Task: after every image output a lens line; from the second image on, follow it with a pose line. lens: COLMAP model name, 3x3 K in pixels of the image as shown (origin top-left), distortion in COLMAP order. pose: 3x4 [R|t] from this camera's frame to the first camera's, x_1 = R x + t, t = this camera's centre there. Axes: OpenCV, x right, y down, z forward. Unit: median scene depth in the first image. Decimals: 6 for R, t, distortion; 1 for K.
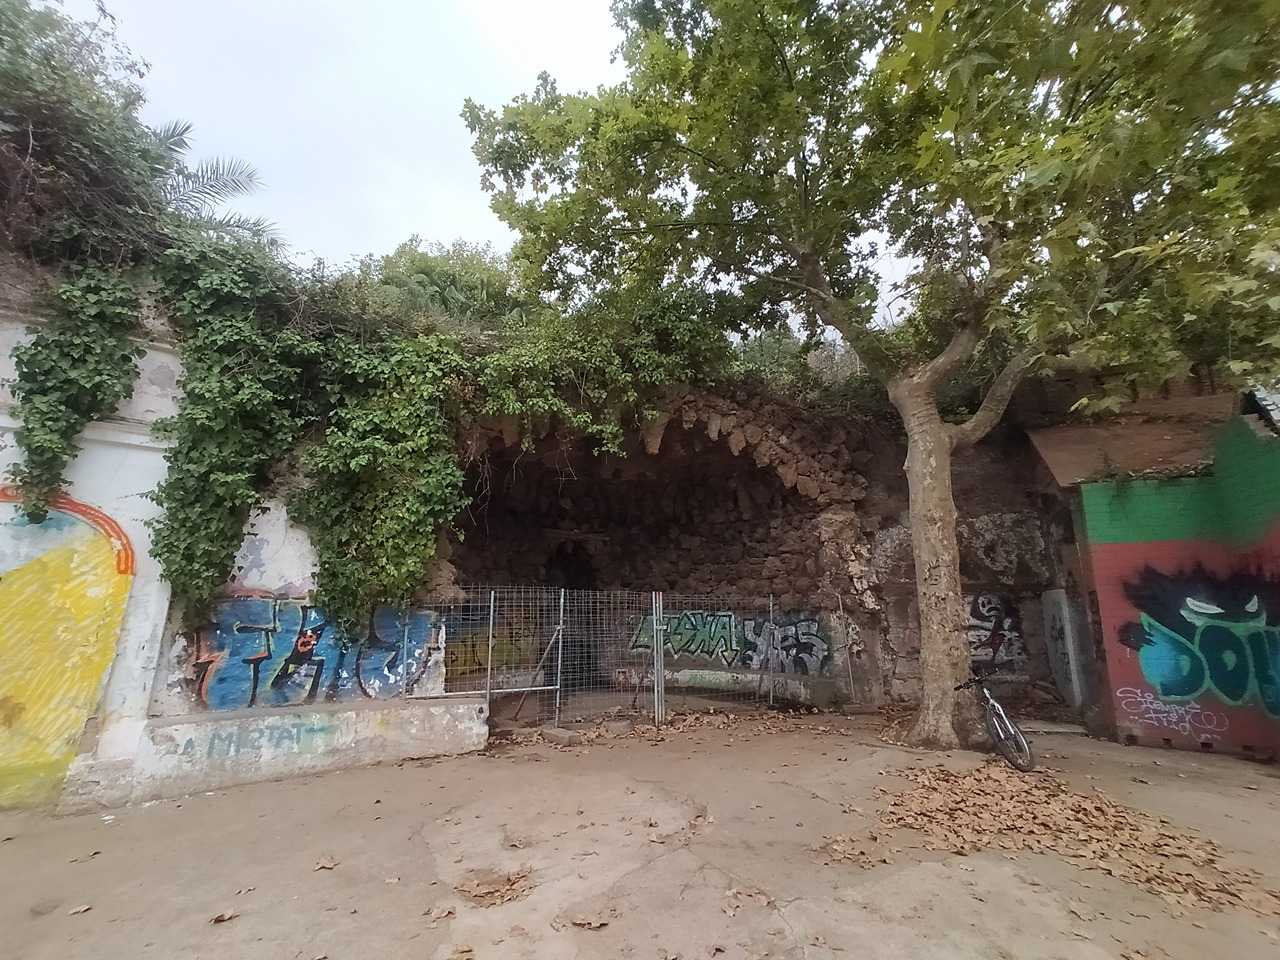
lens RADIAL K [[584.0, 0, 641.6], [0, 584.0, 484.1], [0, 0, 1]] dist [-0.016609, 0.008077]
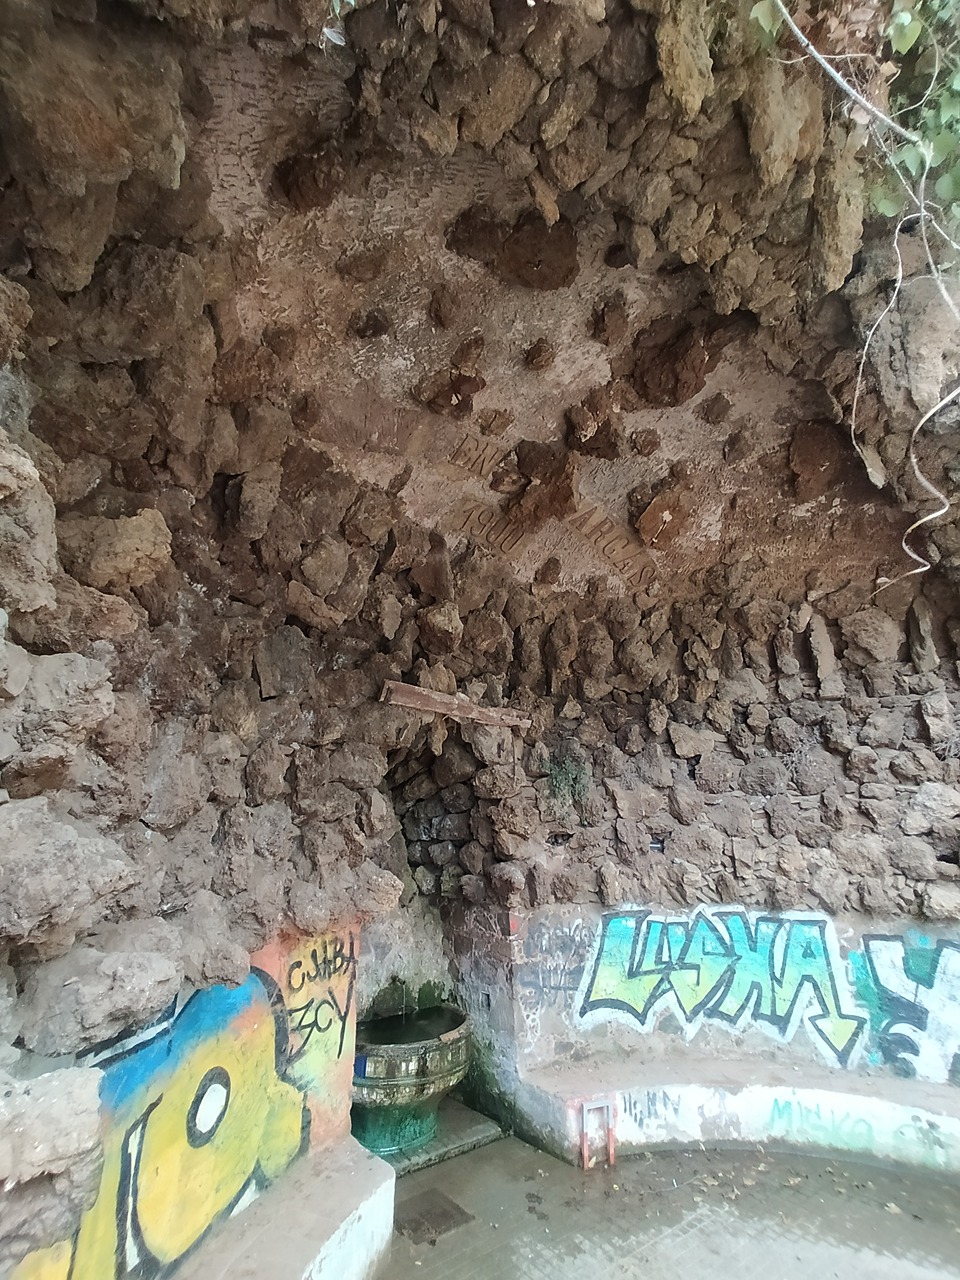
lens RADIAL K [[584.0, 0, 480.4], [0, 584.0, 641.7], [0, 0, 1]] dist [-0.016609, 0.008077]
pose [[0.965406, 0.090296, 0.244616, -0.196433], [-0.069195, 0.993208, -0.093541, 0.079514], [-0.251401, 0.073379, 0.965097, 0.628745]]
